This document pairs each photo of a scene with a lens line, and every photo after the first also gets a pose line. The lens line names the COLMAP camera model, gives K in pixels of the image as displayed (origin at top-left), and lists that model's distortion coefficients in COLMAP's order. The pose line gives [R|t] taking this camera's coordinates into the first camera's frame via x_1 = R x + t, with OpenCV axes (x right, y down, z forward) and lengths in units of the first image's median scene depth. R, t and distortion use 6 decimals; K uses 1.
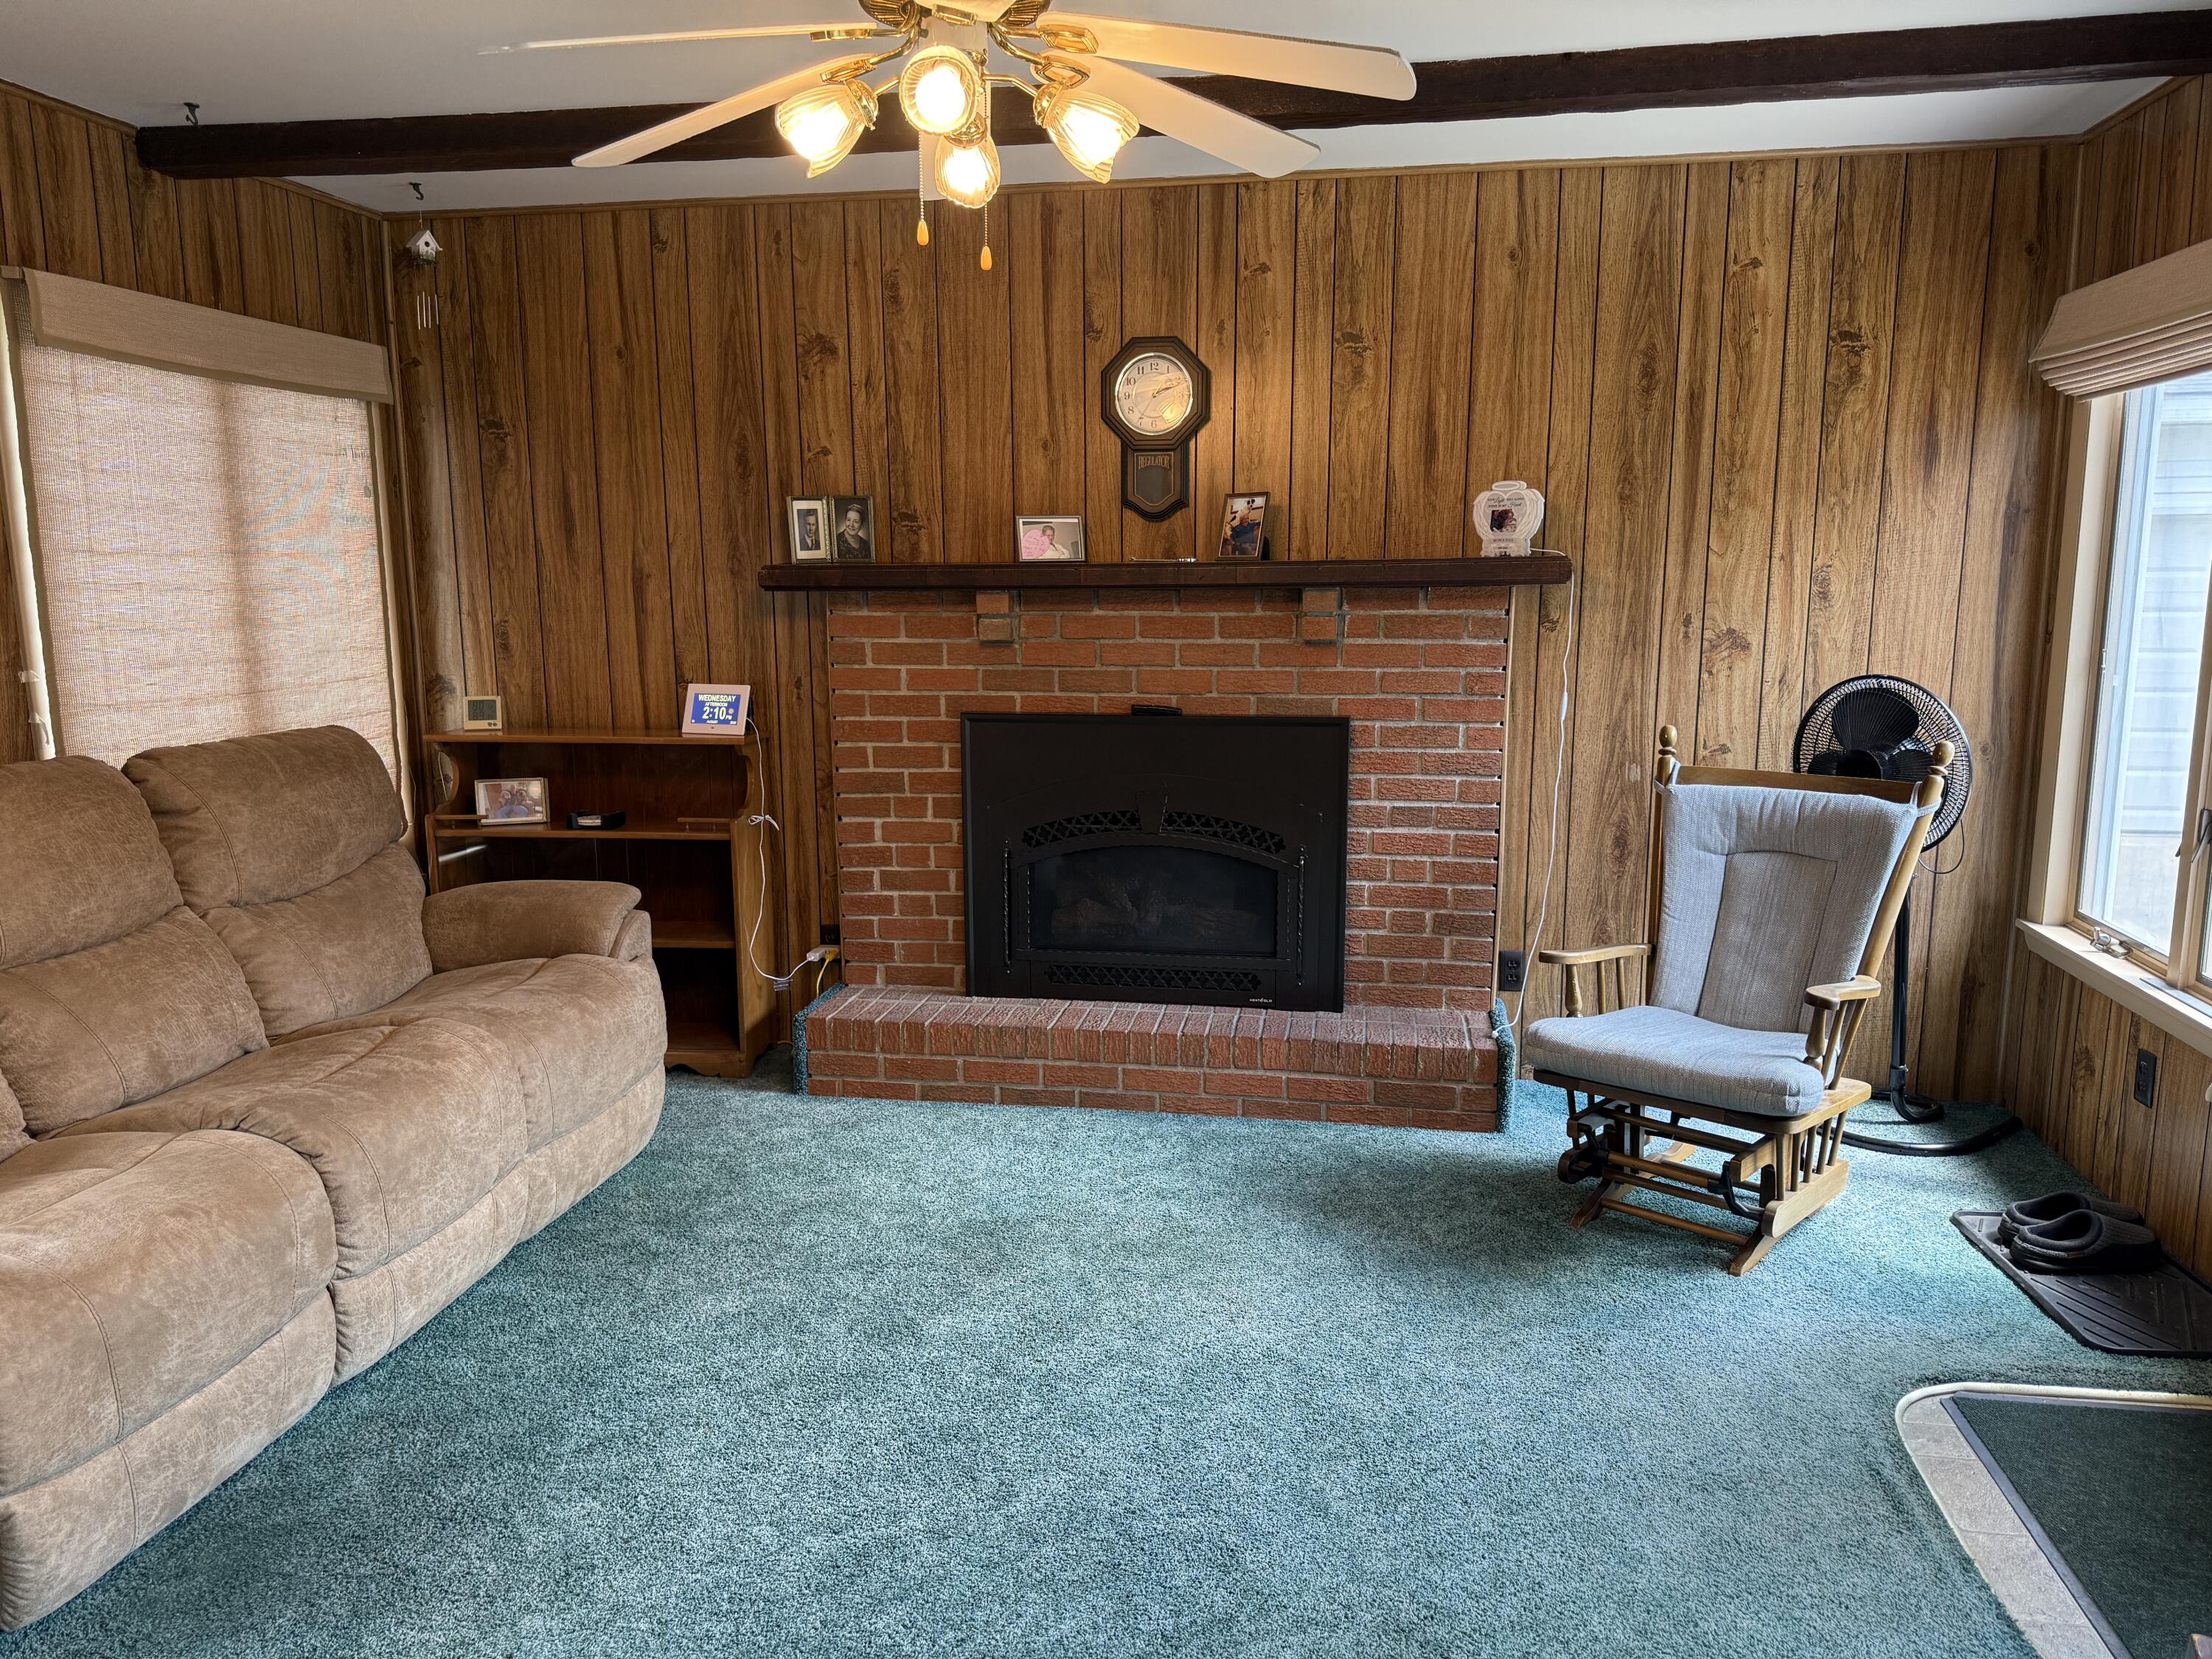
lens RADIAL K [[1556.5, 0, 1110.6], [0, 1556.5, 844.9], [0, 0, 1]] dist [0.046343, -0.065112]
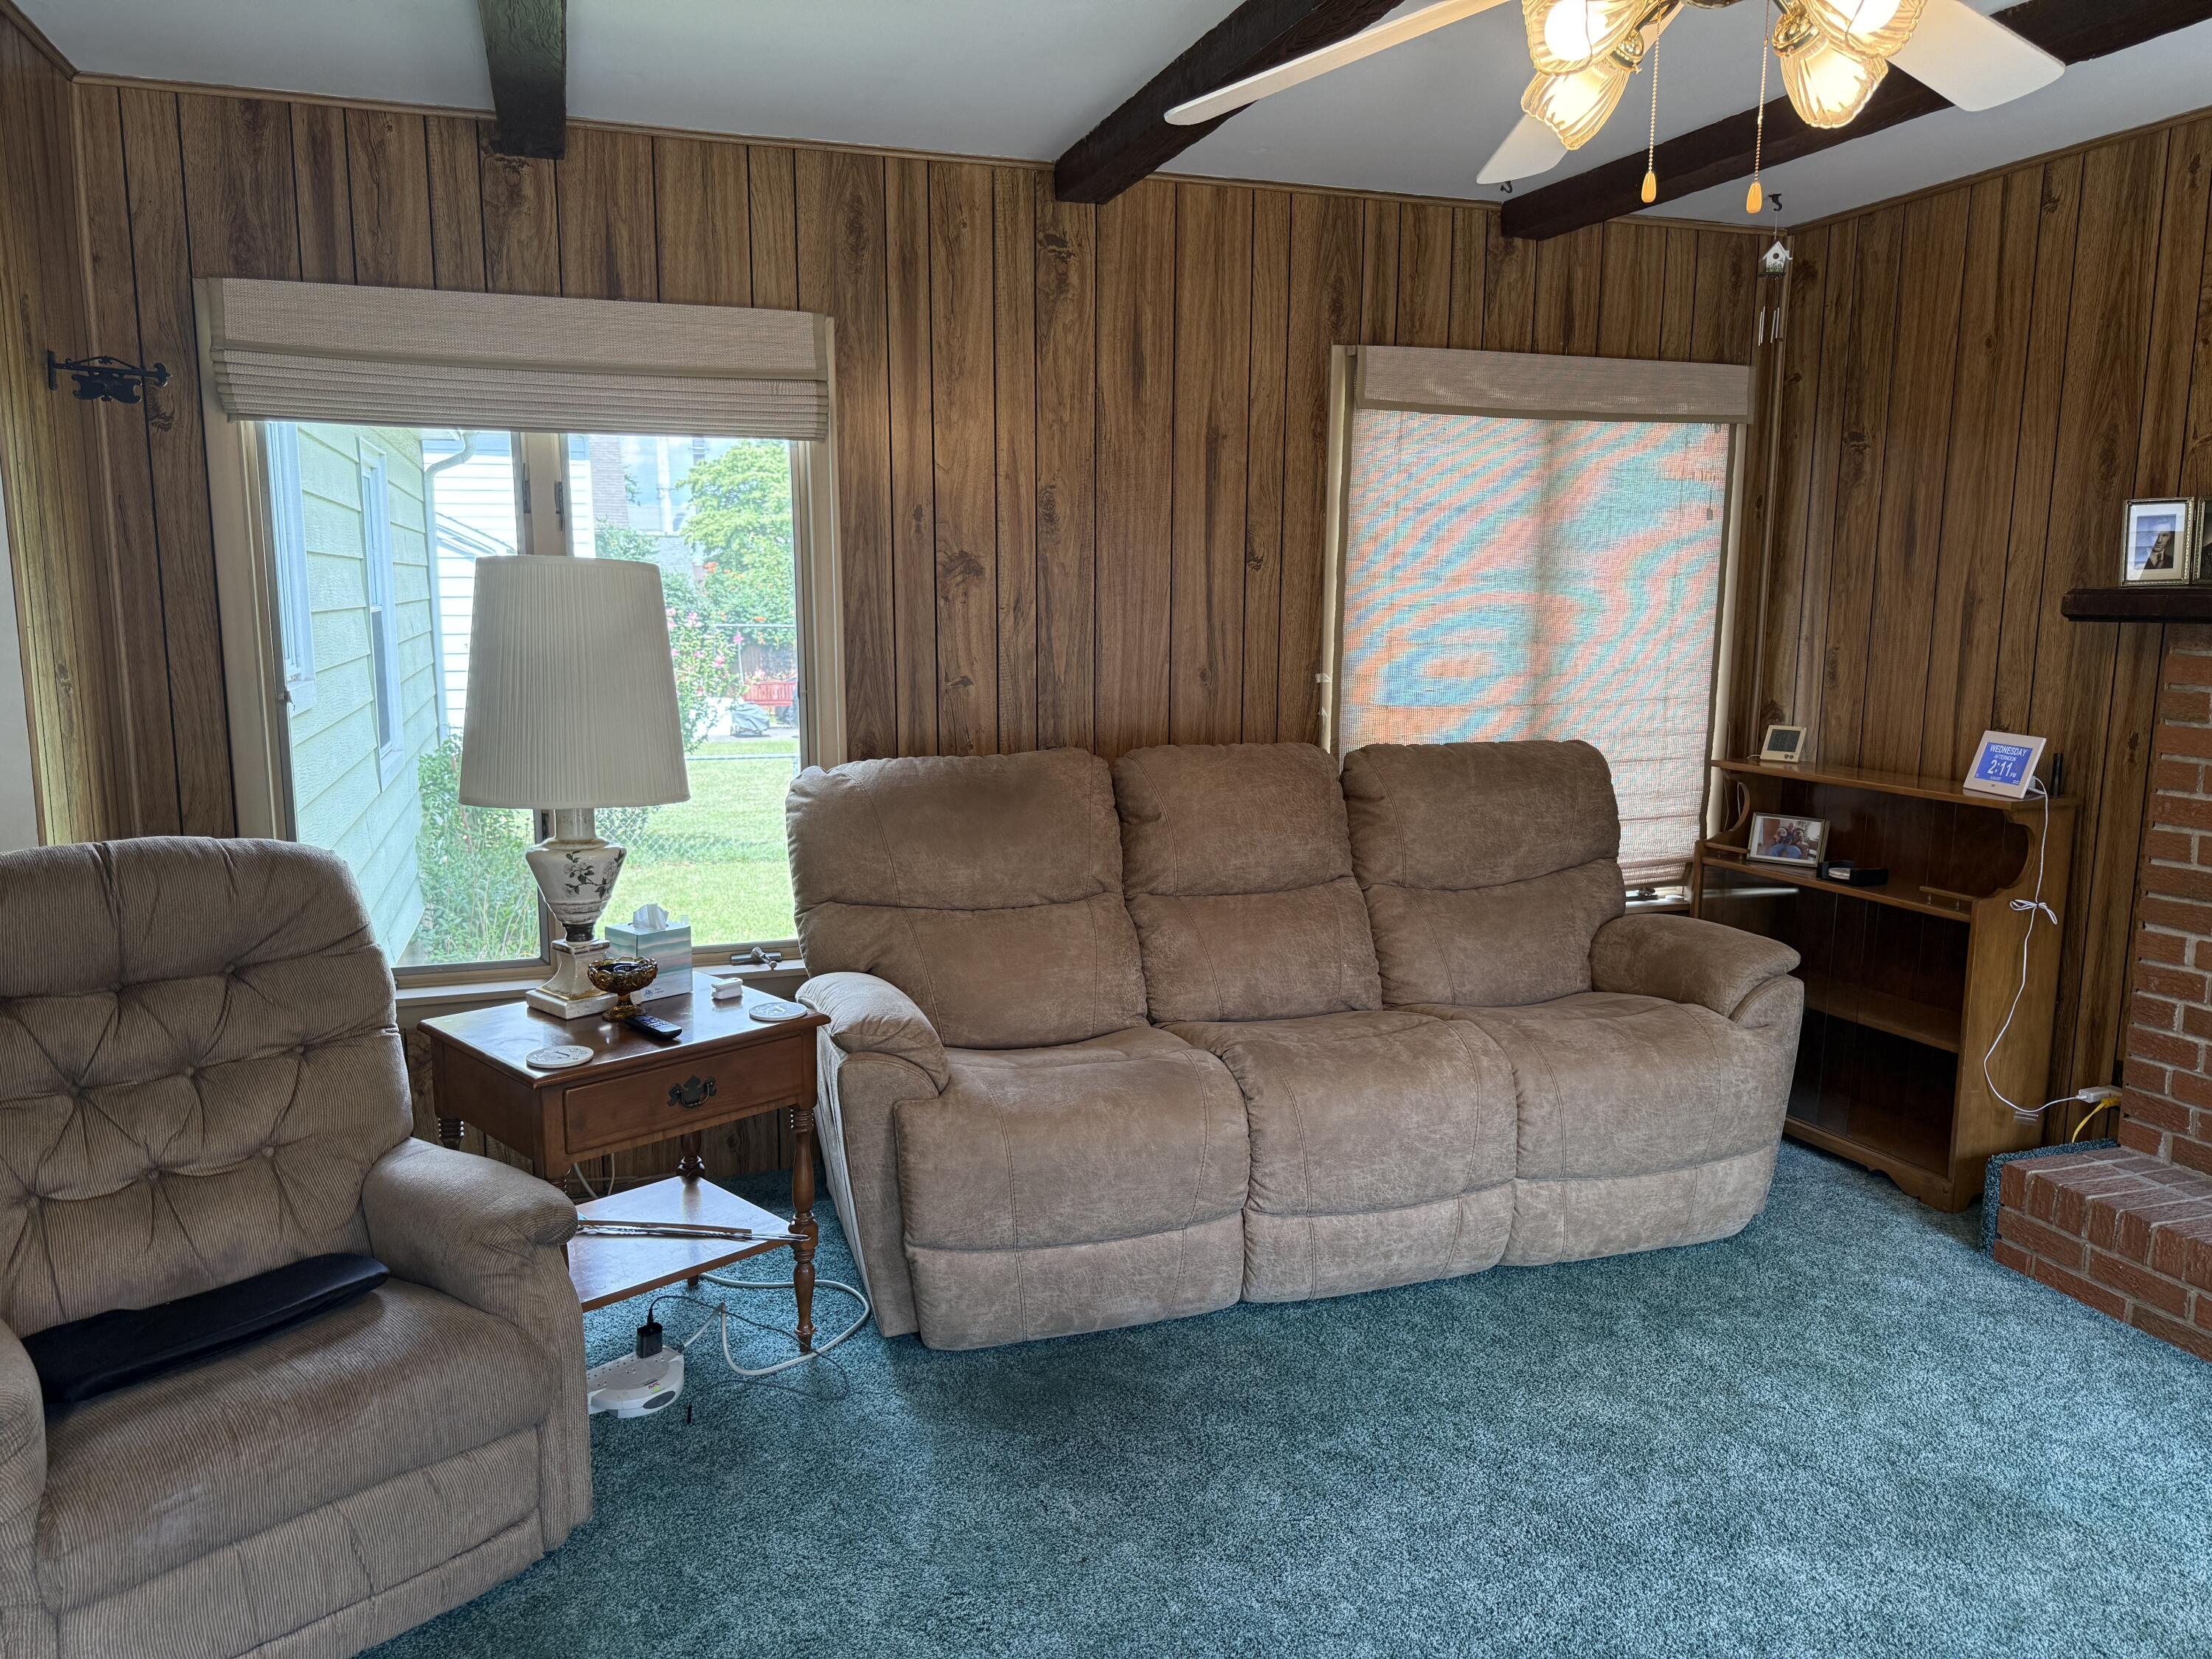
lens RADIAL K [[1556.5, 0, 1097.8], [0, 1556.5, 839.5], [0, 0, 1]] dist [0.046343, -0.065112]
pose [[0.462036, 0.145948, -0.874770, 0.321707], [-0.159589, 0.983947, 0.079872, -0.048710], [0.872384, 0.102699, 0.477911, 0.254810]]
